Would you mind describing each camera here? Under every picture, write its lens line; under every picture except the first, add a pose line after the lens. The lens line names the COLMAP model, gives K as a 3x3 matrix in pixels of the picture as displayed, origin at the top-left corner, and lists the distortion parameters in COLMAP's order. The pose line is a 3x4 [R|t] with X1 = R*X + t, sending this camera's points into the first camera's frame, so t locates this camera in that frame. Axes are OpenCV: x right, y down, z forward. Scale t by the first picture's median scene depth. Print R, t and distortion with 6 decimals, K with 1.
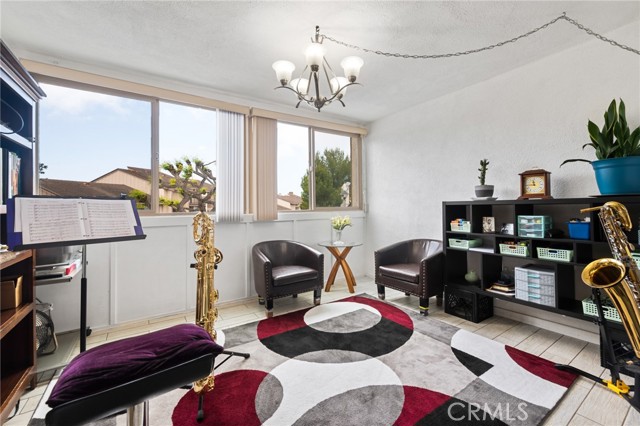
lens RADIAL K [[267.6, 0, 321.3], [0, 267.6, 207.5], [0, 0, 1]] dist [-0.001527, -0.000030]
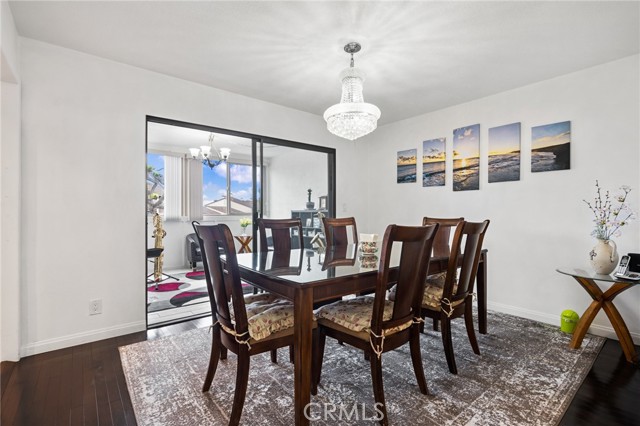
lens RADIAL K [[291.8, 0, 319.6], [0, 291.8, 214.8], [0, 0, 1]] dist [-0.000782, 0.000218]
pose [[0.994572, 0.008417, 0.103710, 0.413050], [-0.009120, 0.999939, 0.006308, -0.005745], [-0.103651, -0.007220, 0.994588, -0.988673]]
